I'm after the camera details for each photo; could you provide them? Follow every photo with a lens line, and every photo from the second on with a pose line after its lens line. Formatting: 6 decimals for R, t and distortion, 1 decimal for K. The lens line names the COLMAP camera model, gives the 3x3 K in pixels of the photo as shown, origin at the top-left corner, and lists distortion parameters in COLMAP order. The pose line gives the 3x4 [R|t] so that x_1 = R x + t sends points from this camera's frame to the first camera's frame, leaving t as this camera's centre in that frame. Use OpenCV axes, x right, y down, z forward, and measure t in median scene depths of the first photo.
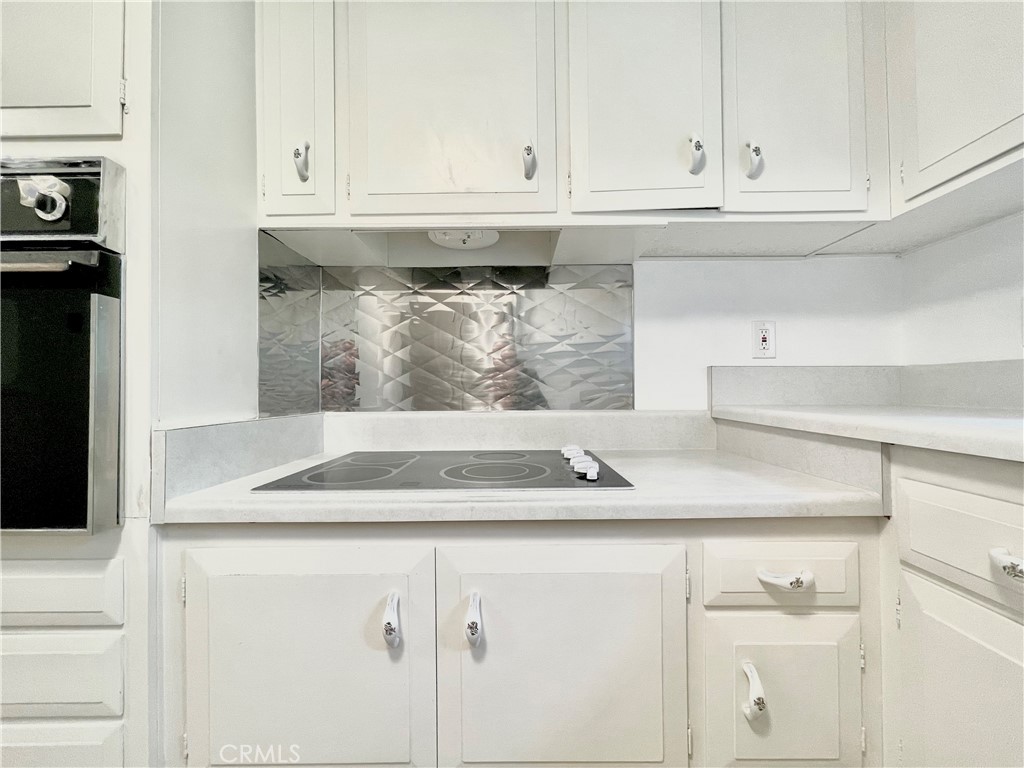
lens RADIAL K [[414.1, 0, 516.2], [0, 414.1, 384.0], [0, 0, 1]] dist [0.001236, 0.000304]
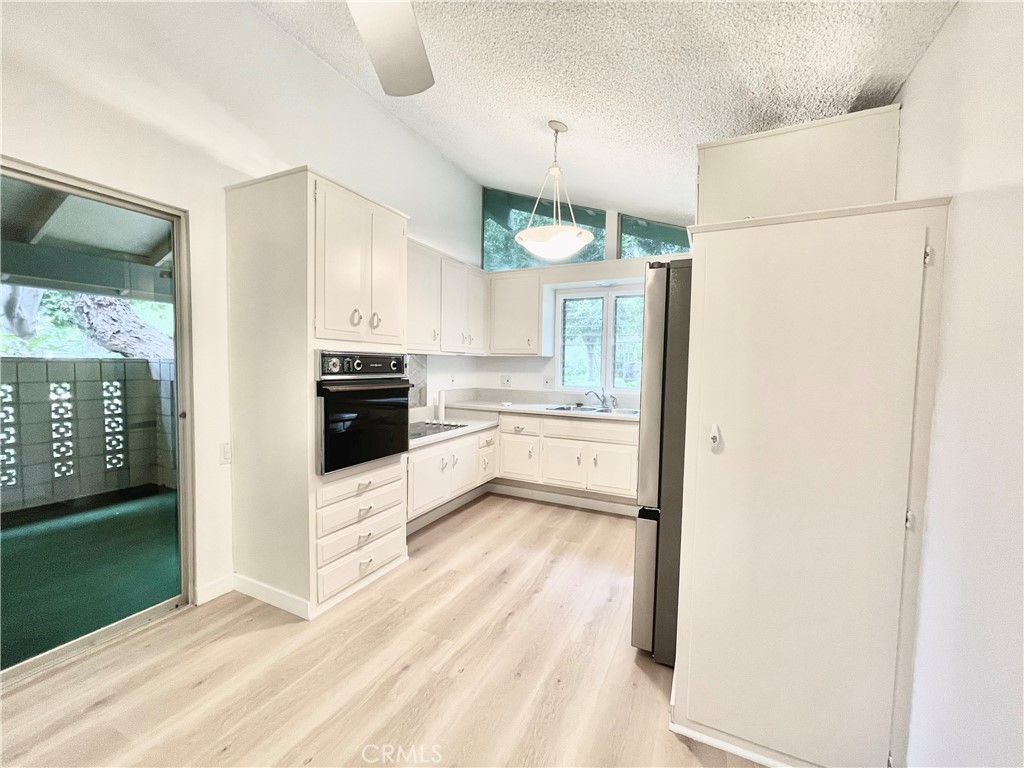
lens RADIAL K [[414.1, 0, 516.2], [0, 414.1, 384.0], [0, 0, 1]] dist [0.001236, 0.000304]
pose [[0.414574, -0.030546, 0.909503, -3.777656], [-0.035227, 0.998149, 0.049580, -0.469156], [-0.909333, -0.052594, 0.412731, -1.357475]]
